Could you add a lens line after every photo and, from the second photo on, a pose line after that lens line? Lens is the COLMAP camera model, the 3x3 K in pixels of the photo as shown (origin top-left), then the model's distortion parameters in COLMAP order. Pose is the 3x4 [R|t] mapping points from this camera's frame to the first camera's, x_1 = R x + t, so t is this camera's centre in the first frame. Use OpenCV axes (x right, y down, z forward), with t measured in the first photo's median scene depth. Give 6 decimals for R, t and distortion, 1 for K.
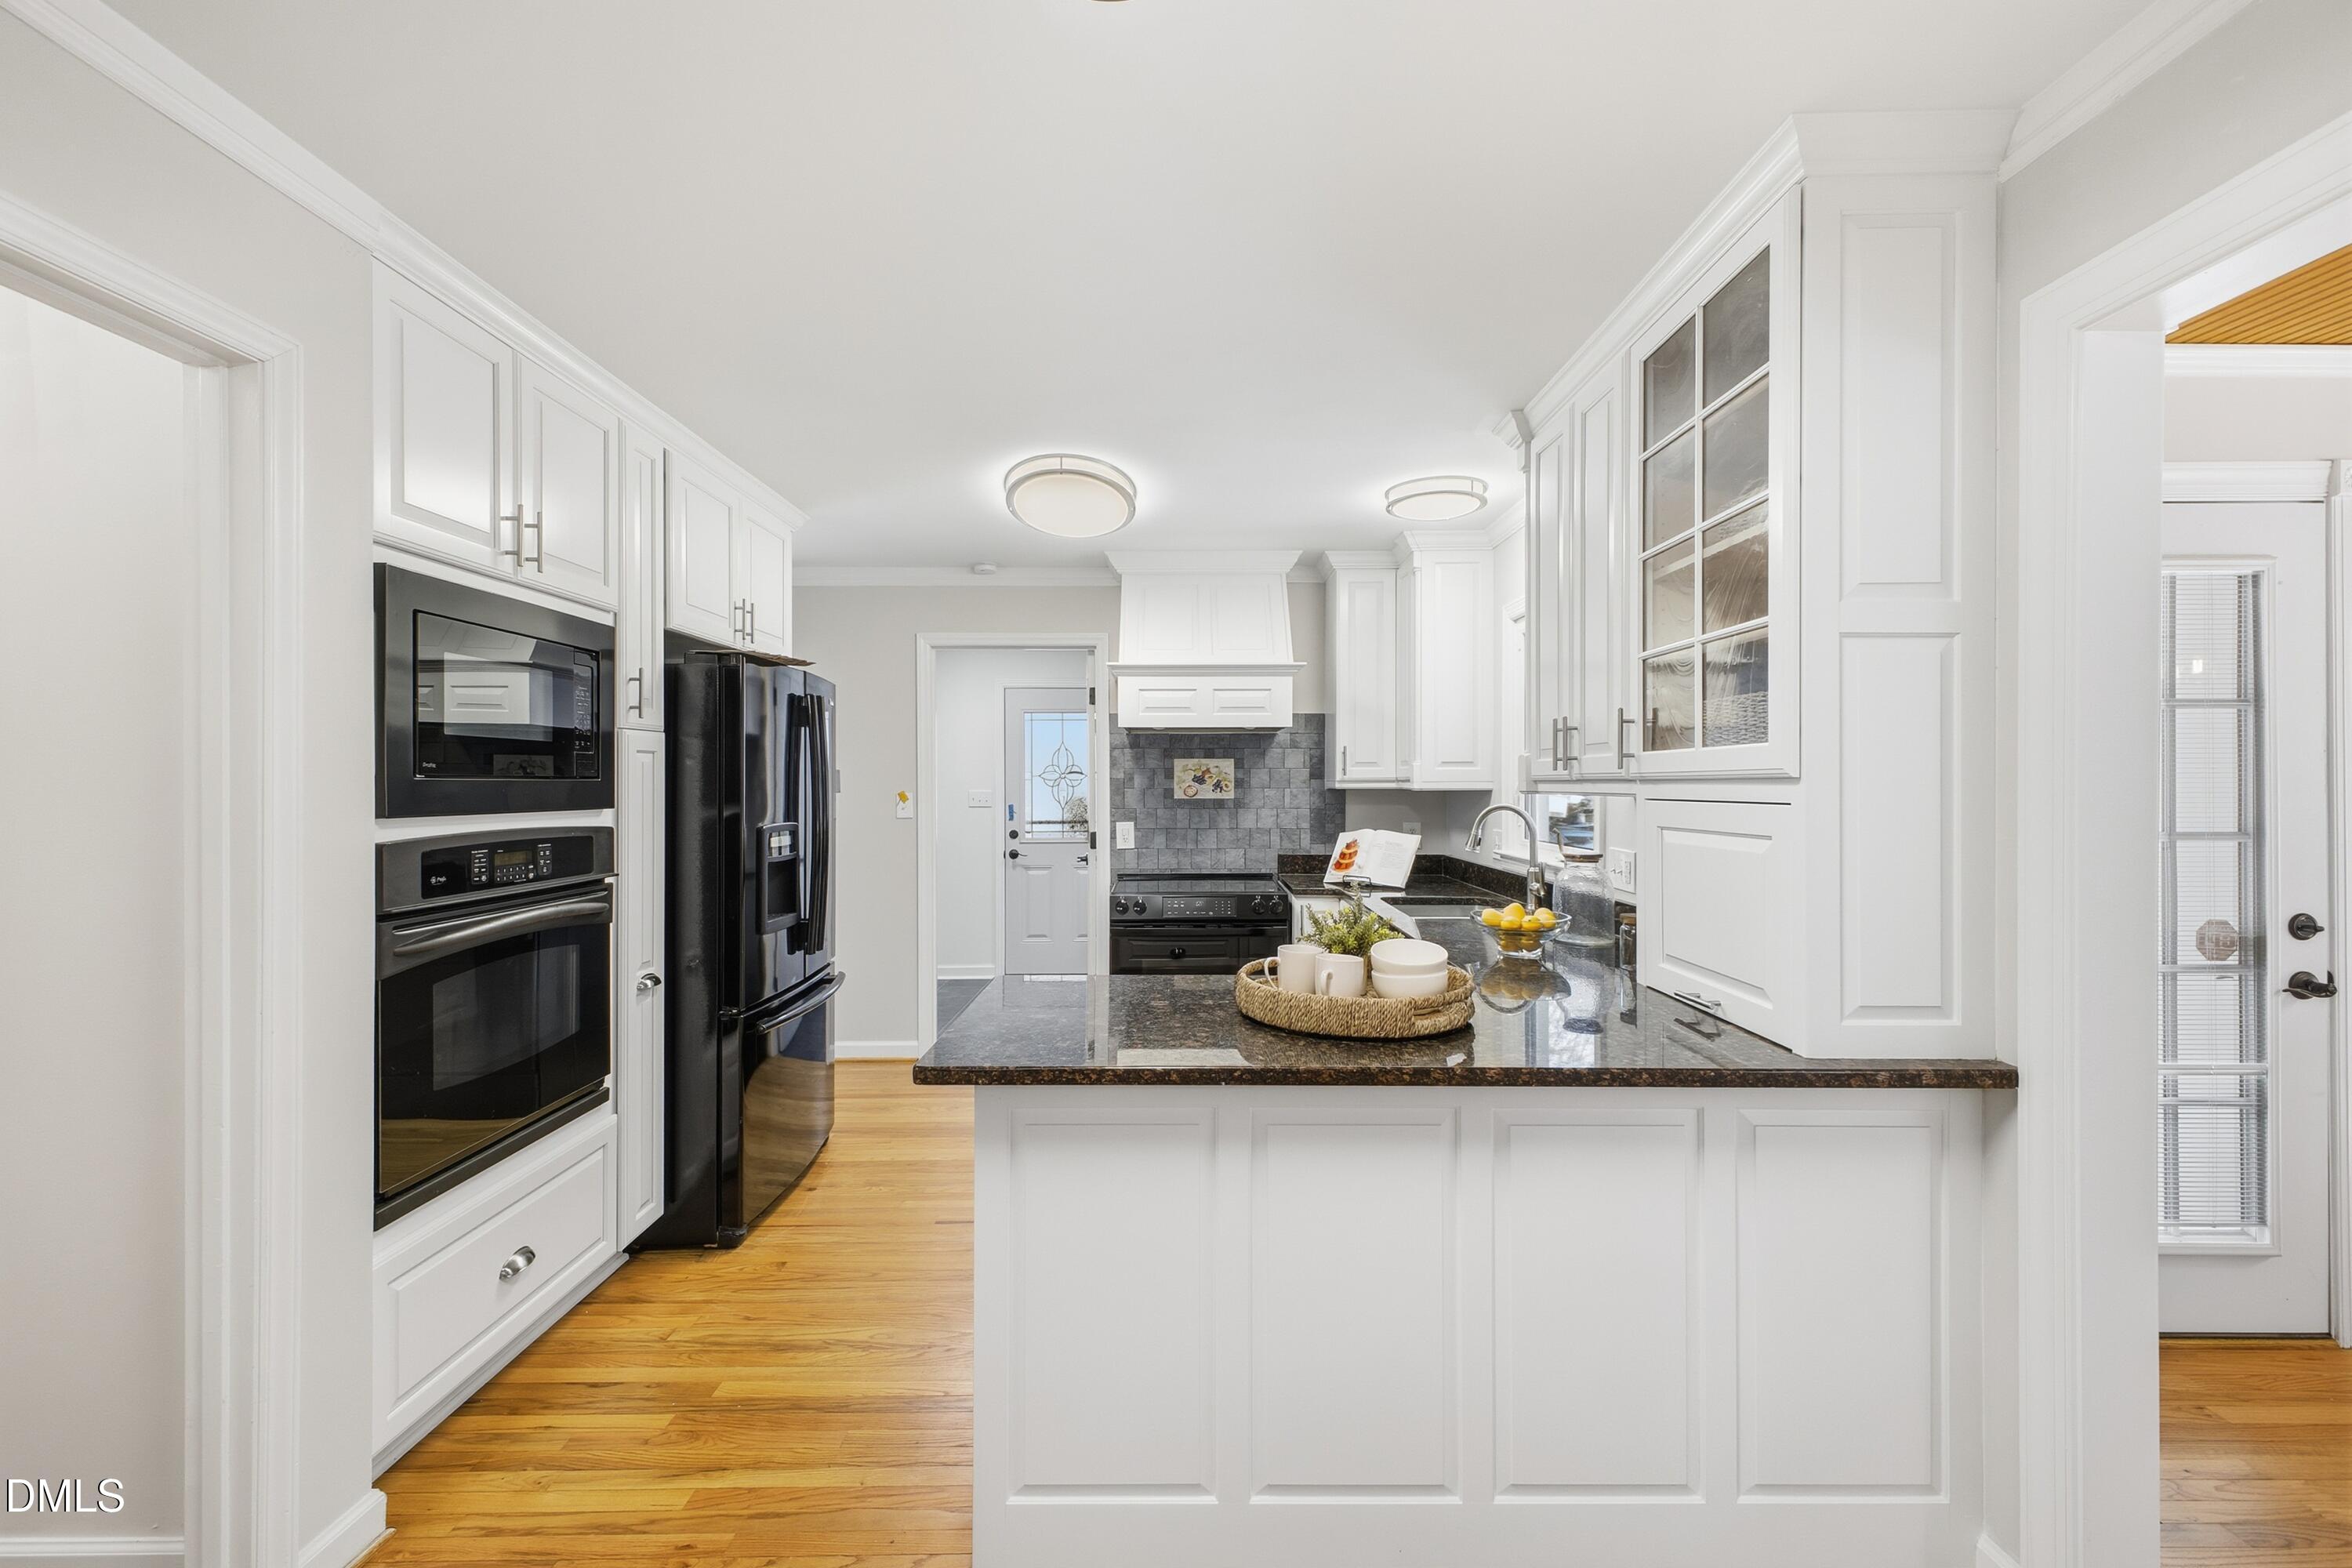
lens RADIAL K [[975.8, 0, 1181.5], [0, 975.8, 782.0], [0, 0, 1]] dist [0.001326, -0.000219]
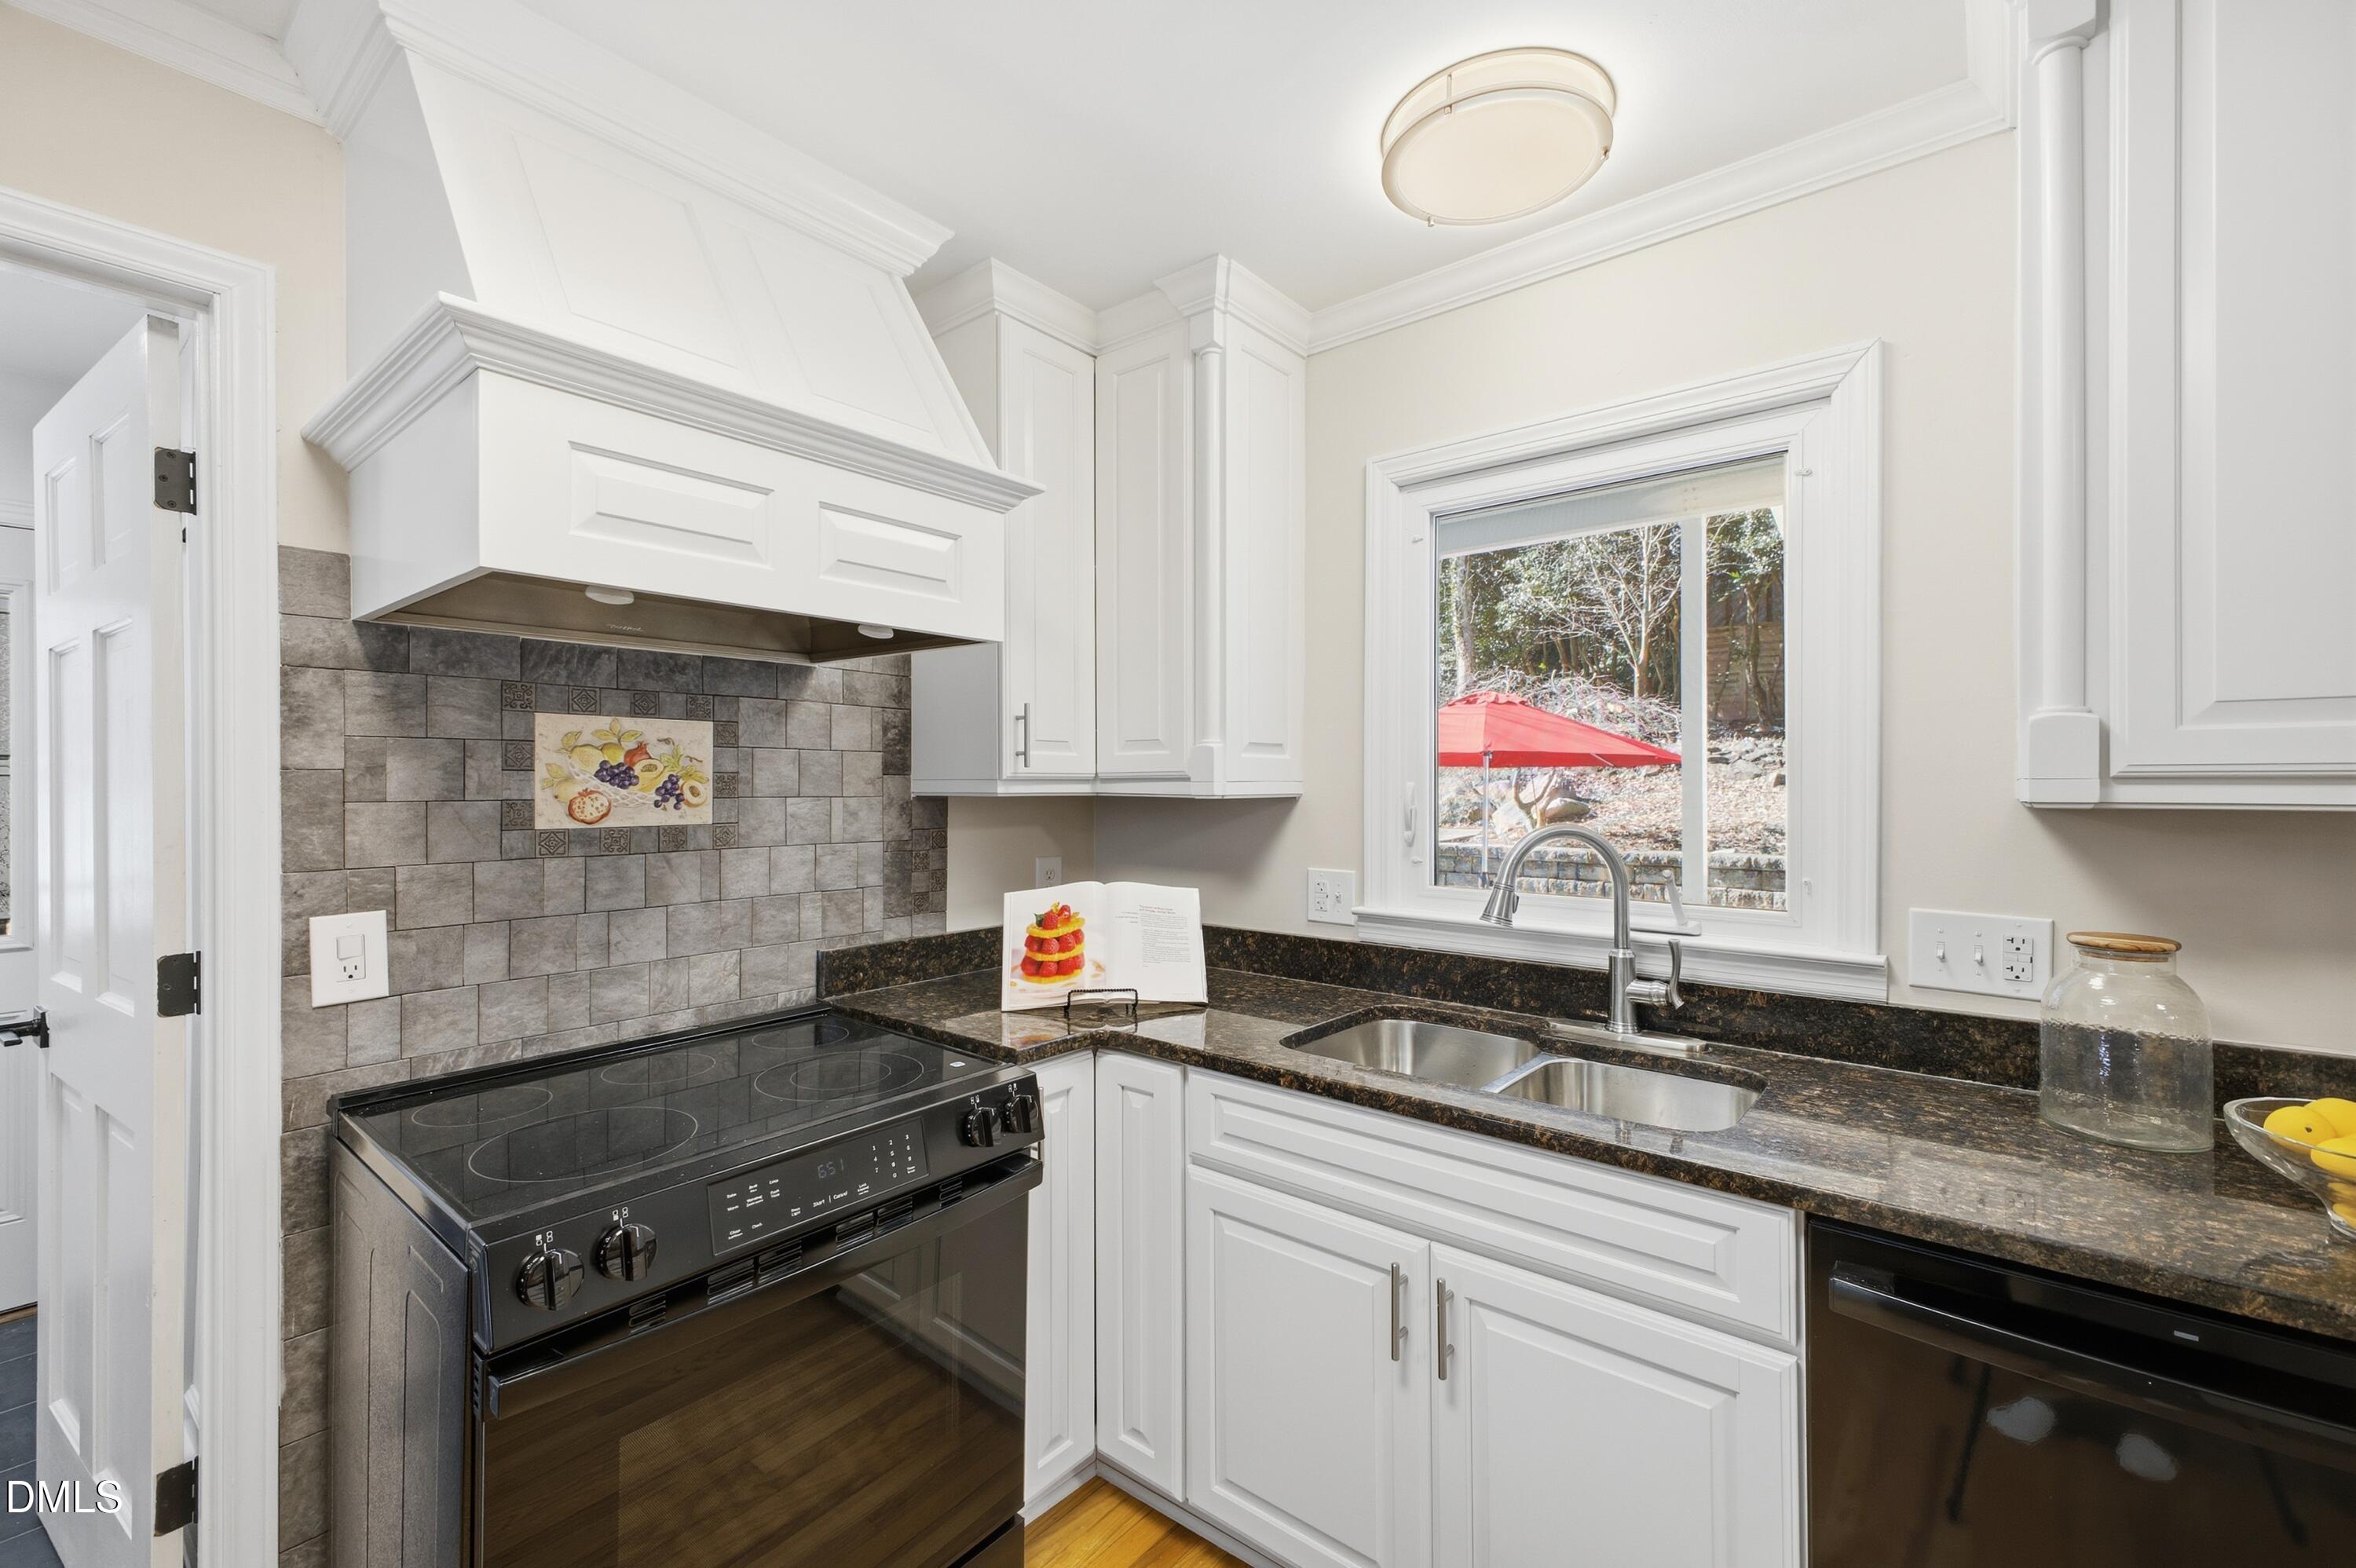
lens RADIAL K [[977.3, 0, 1183.5], [0, 977.3, 782.0], [0, 0, 1]] dist [0.001326, -0.000219]
pose [[0.613001, 0.001468, 0.790081, -0.138590], [-0.000312, 0.999999, -0.001616, 0.000932], [-0.790082, 0.000744, 0.613001, 0.615112]]
